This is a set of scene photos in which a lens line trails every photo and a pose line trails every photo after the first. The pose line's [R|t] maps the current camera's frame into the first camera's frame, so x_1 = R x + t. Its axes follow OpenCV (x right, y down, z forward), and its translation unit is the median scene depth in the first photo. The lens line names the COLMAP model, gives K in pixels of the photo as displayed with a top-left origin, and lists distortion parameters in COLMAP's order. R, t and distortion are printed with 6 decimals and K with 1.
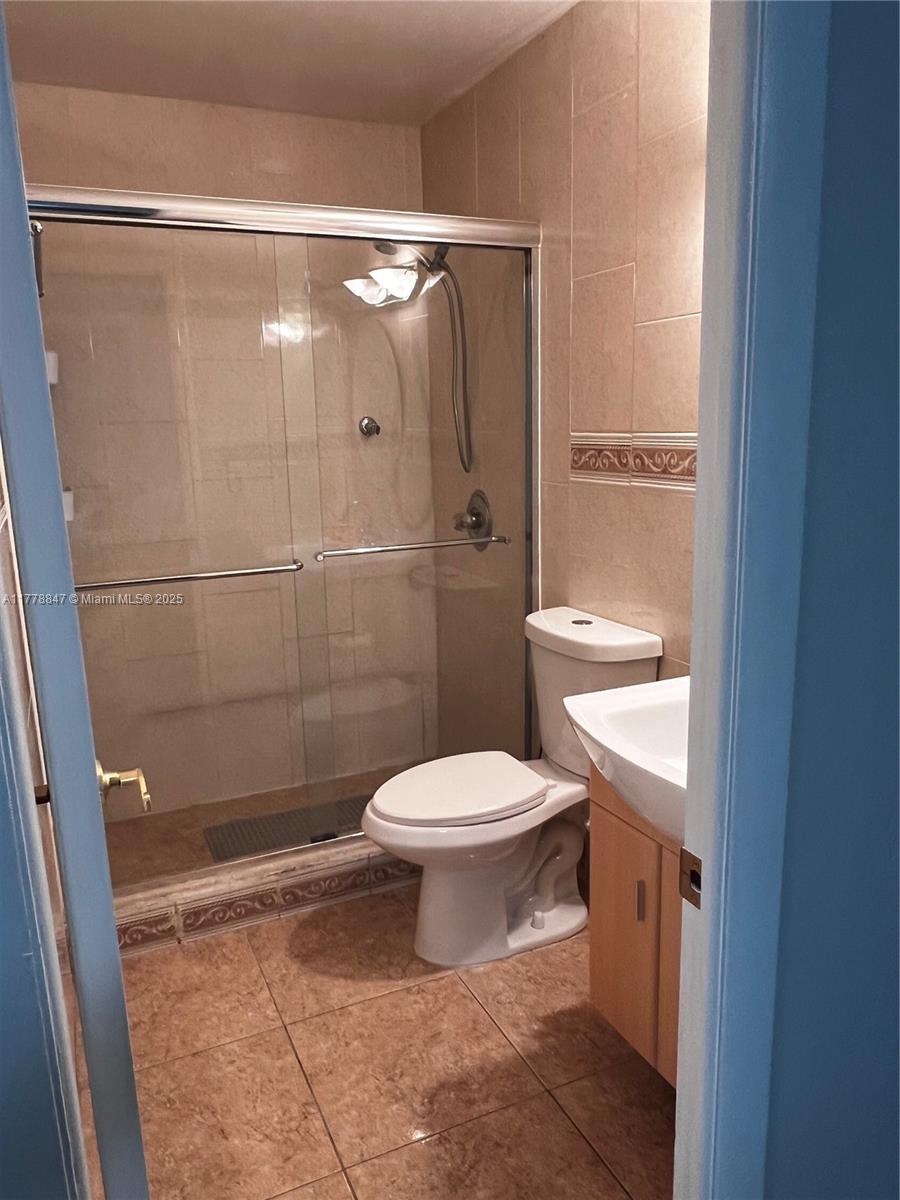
lens RADIAL K [[862.2, 0, 450.0], [0, 862.2, 600.0], [0, 0, 1]] dist [0.007542, -0.006429]
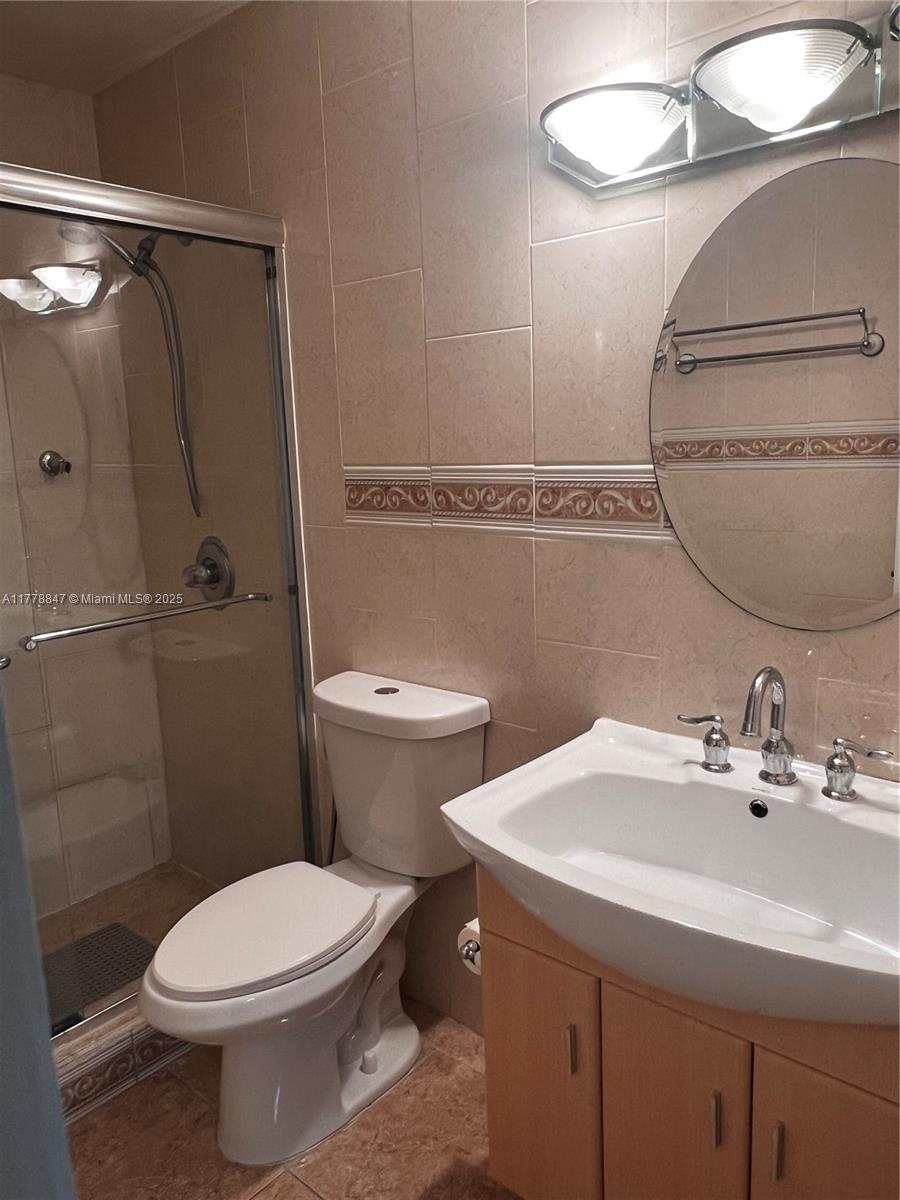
lens RADIAL K [[862.2, 0, 450.0], [0, 862.2, 600.0], [0, 0, 1]] dist [0.007542, -0.006429]
pose [[0.917023, -0.081052, 0.390511, -0.107311], [0.094077, 0.995462, -0.014304, -0.042709], [-0.387579, 0.049855, 0.920487, 0.191579]]
